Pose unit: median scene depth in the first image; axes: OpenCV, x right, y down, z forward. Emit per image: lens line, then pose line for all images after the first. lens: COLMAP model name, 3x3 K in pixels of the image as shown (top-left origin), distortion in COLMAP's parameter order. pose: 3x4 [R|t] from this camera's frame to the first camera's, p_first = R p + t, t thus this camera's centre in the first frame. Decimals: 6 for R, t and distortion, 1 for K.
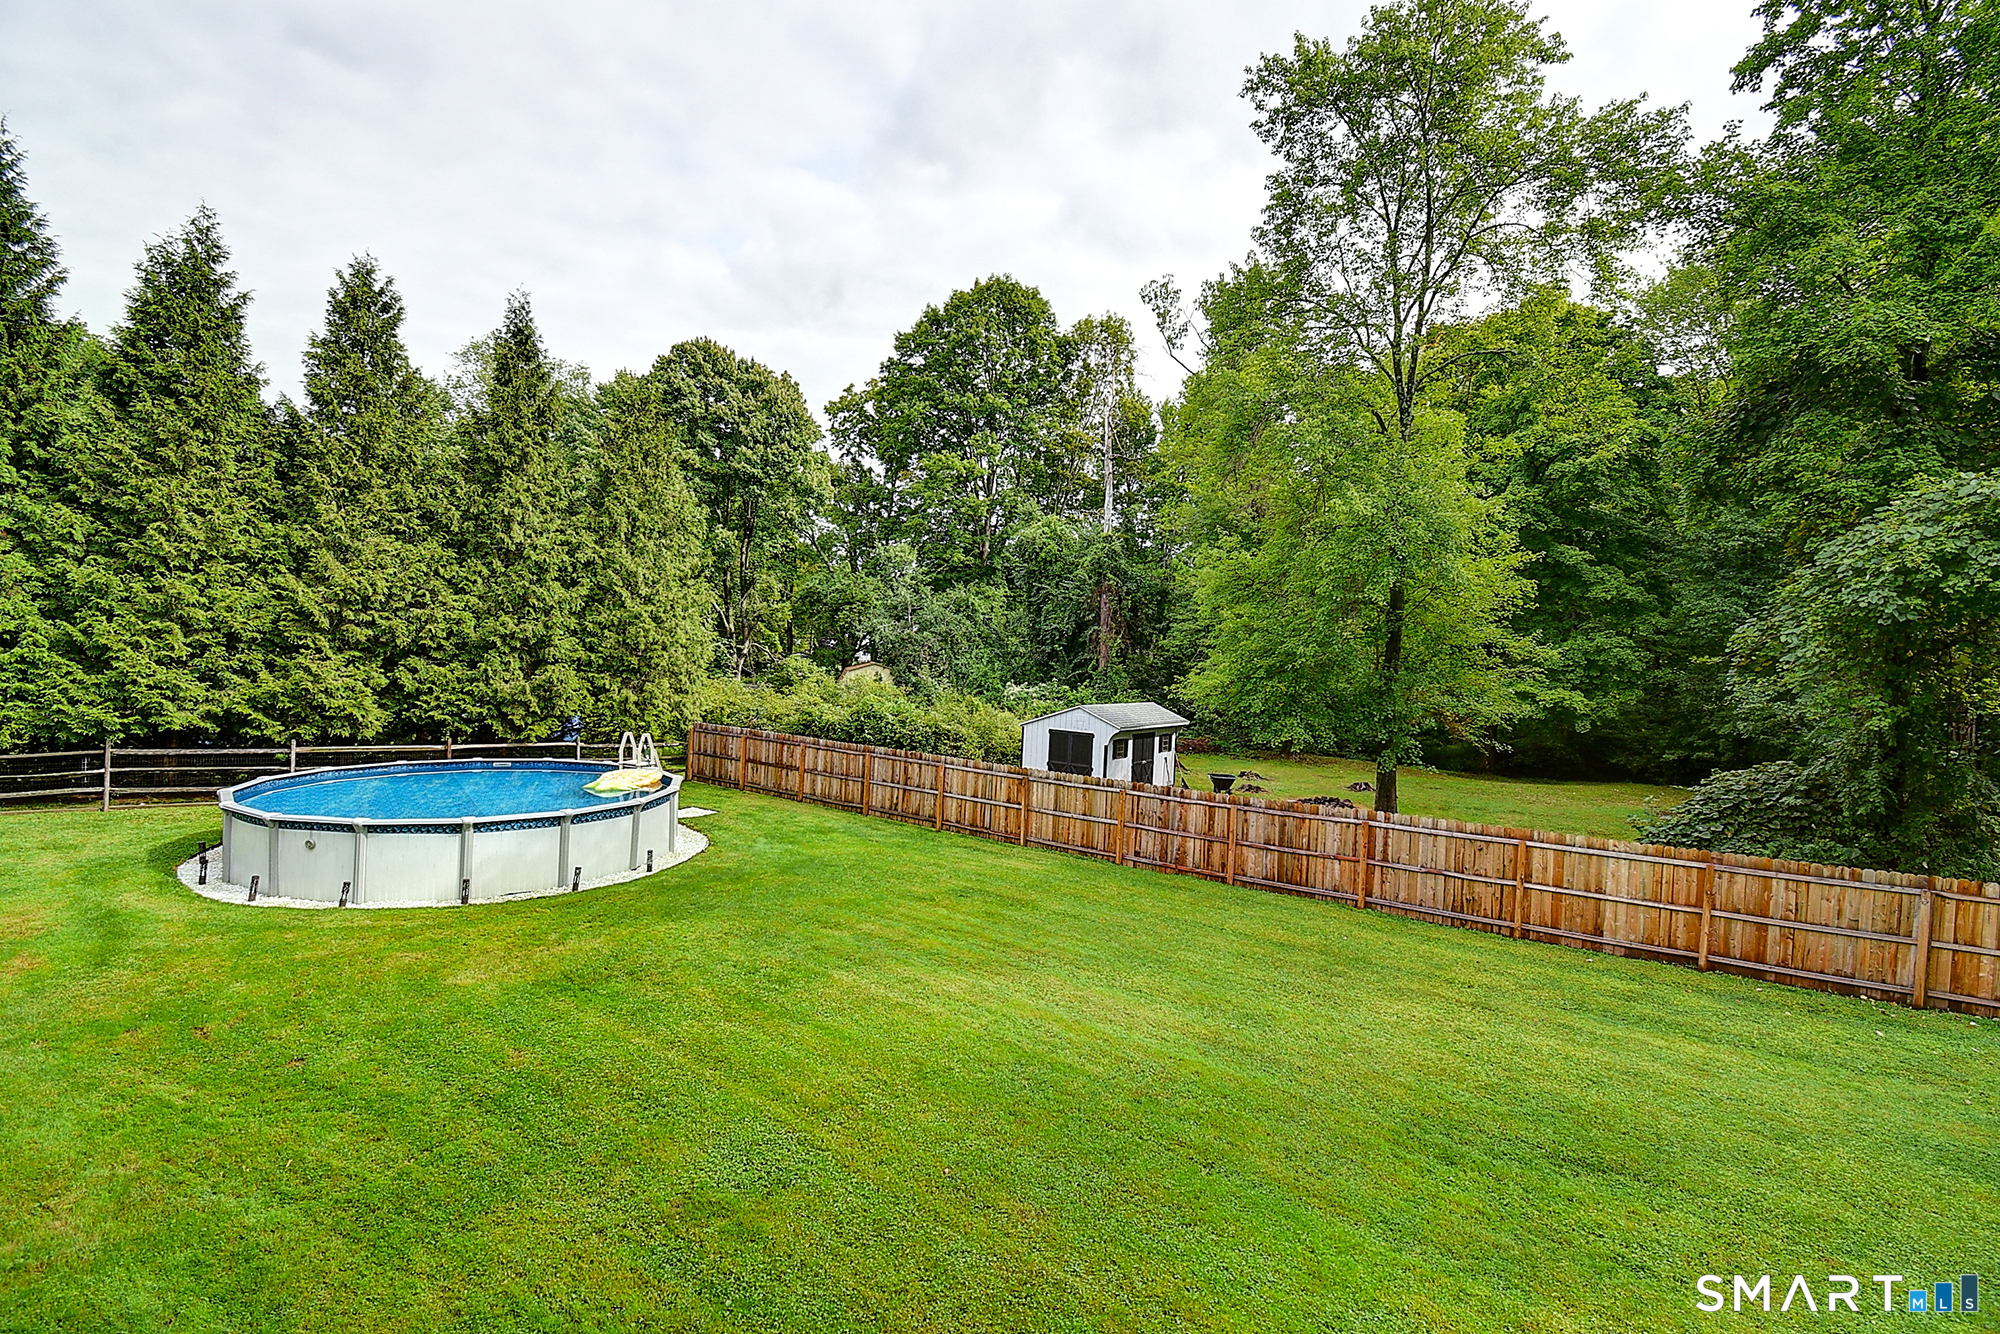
lens RADIAL K [[916.1, 0, 1006.6], [0, 916.1, 677.1], [0, 0, 1]] dist [-0.010665, -0.014701]
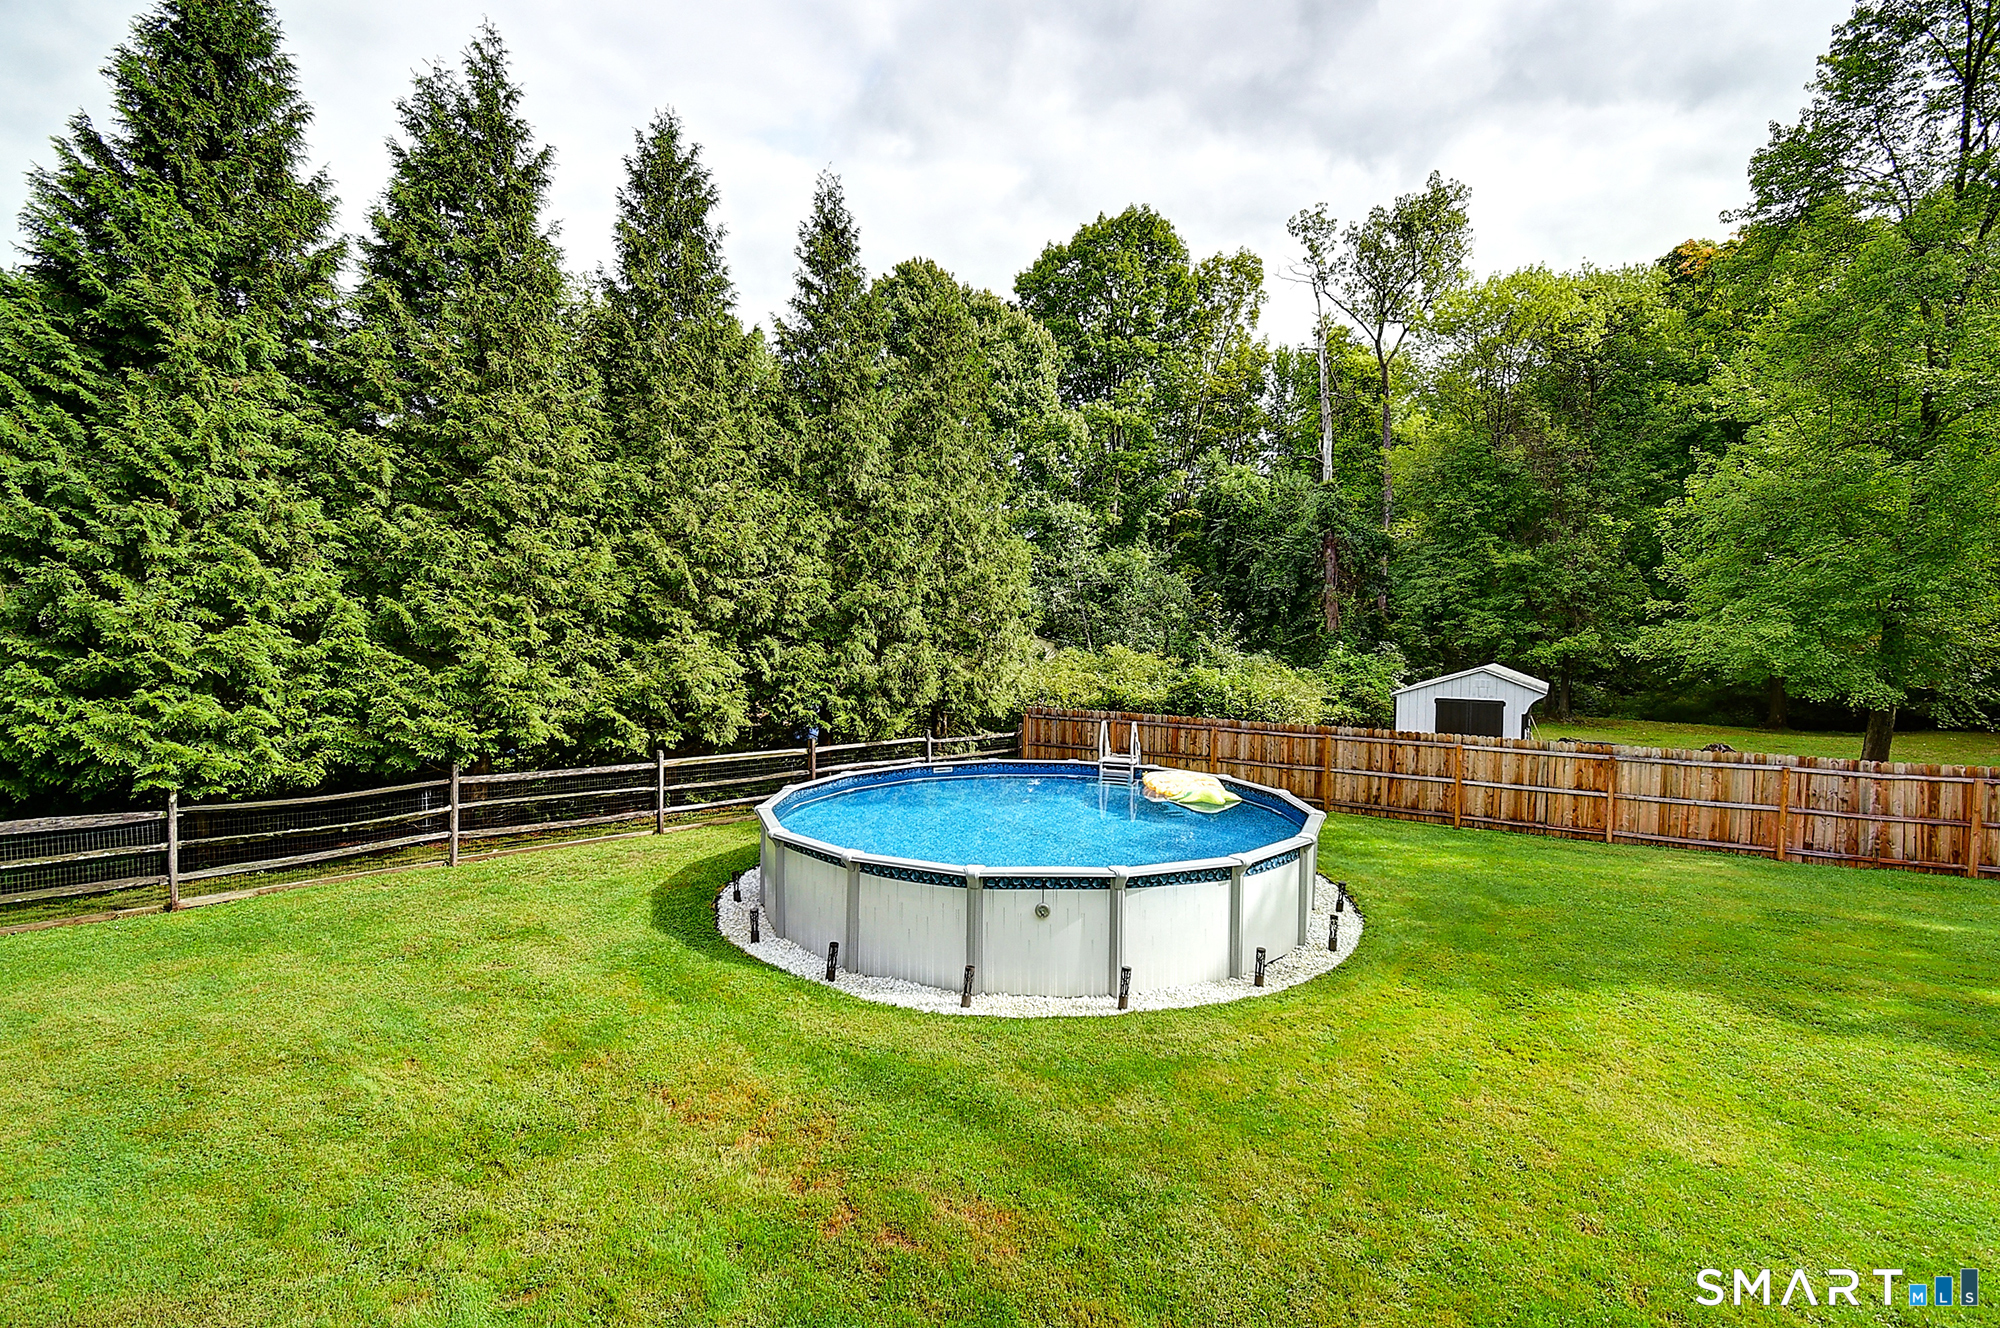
lens RADIAL K [[916.1, 0, 996.8], [0, 916.1, 681.3], [0, 0, 1]] dist [-0.010665, -0.014701]
pose [[0.998072, -0.038623, 0.048577, -0.492289], [0.037169, 0.998844, 0.030493, -0.000913], [-0.049699, -0.028629, 0.998354, 0.208556]]
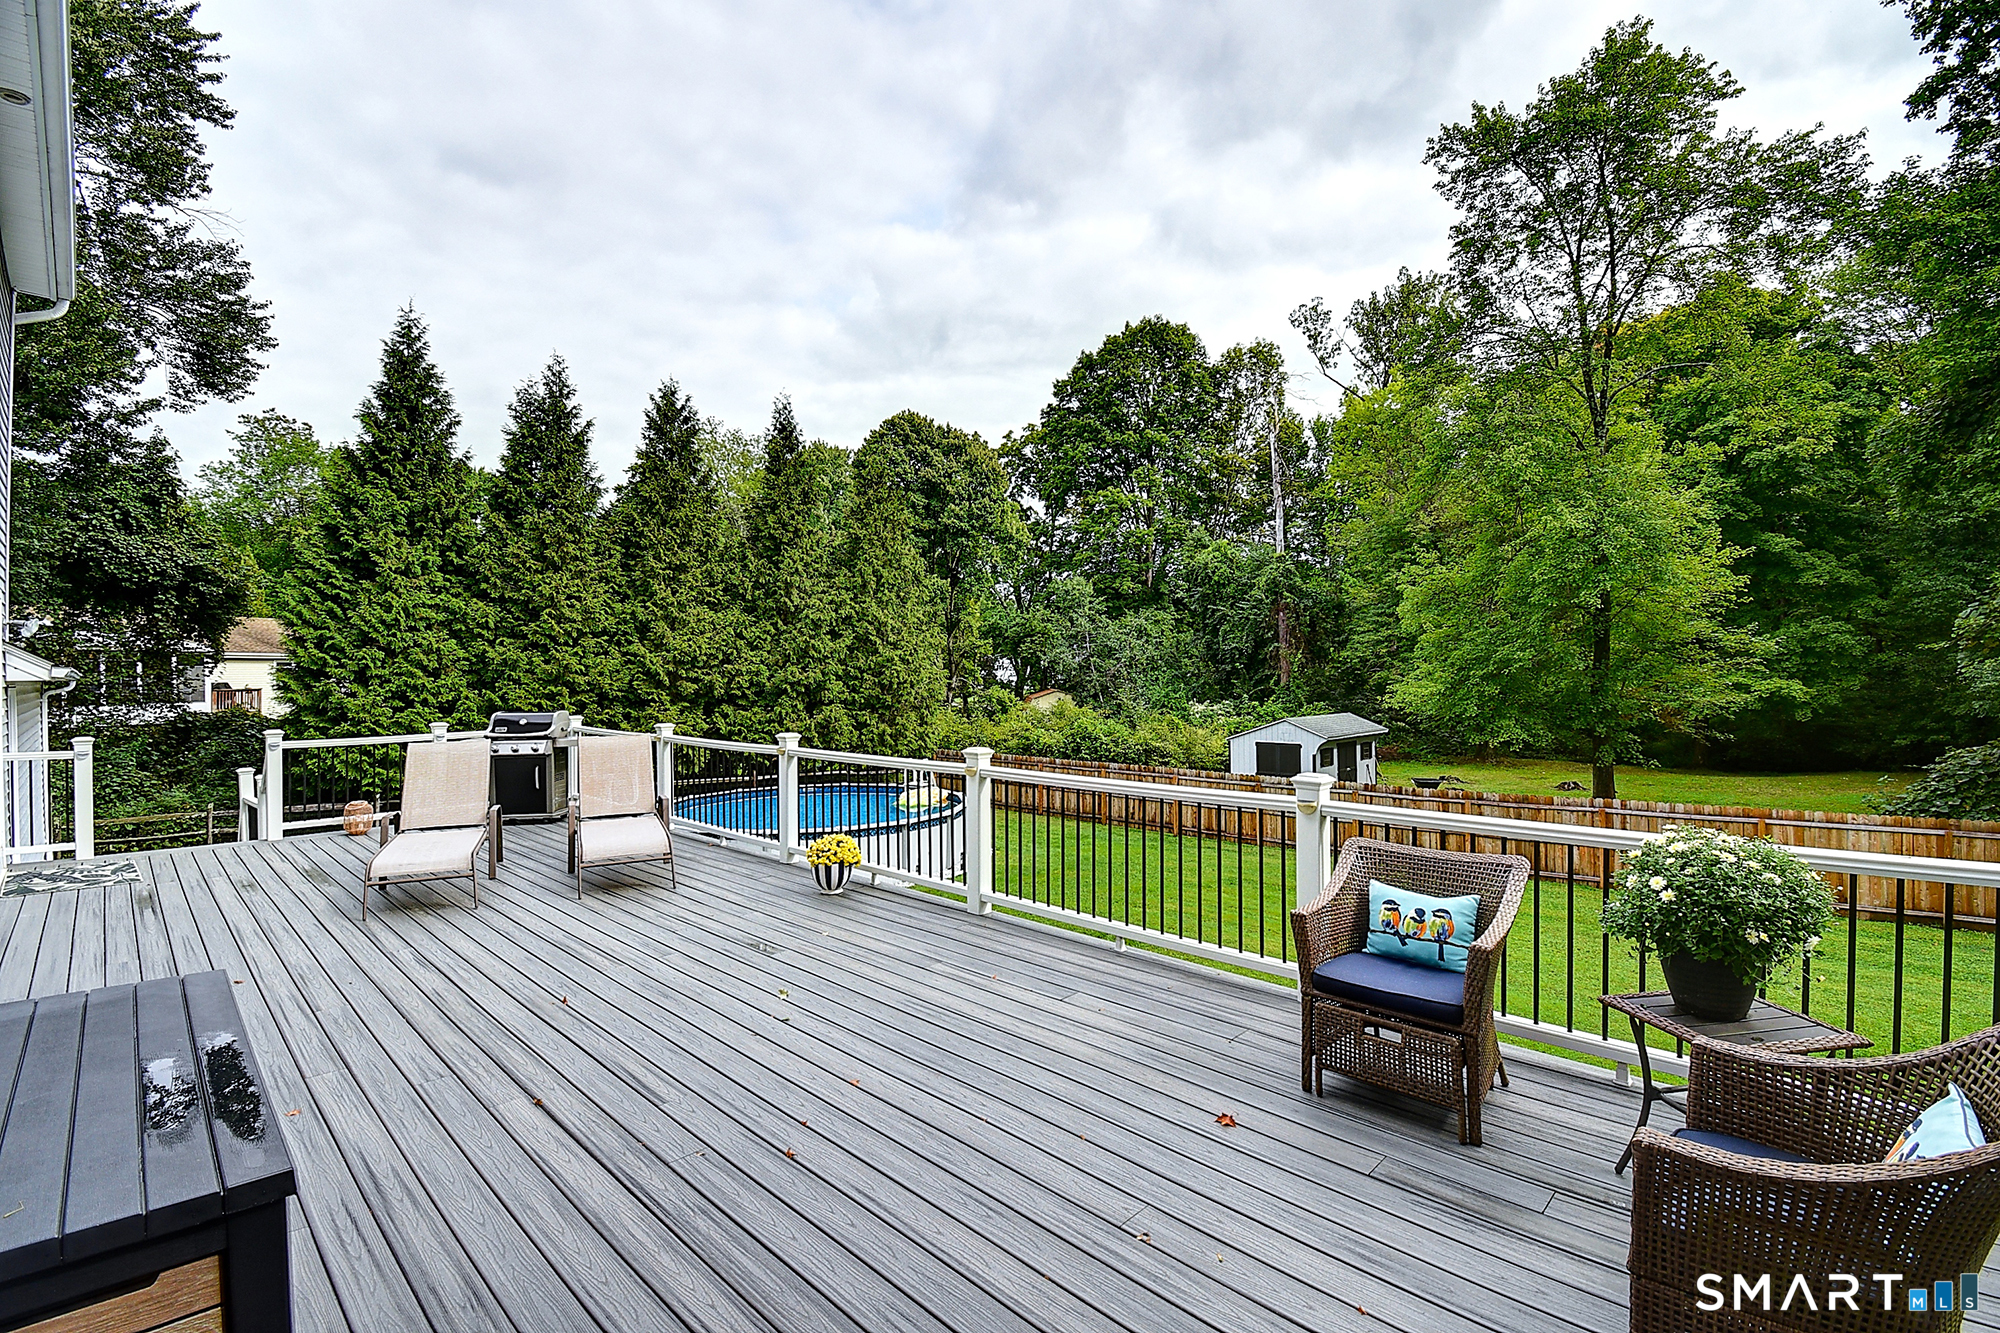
lens RADIAL K [[916.1, 0, 989.8], [0, 916.1, 674.5], [0, 0, 1]] dist [-0.010665, -0.014701]
pose [[0.985459, -0.056656, -0.160192, -0.106328], [0.051867, 0.998078, -0.033922, -0.002880], [0.161806, 0.025120, 0.986503, -0.144509]]
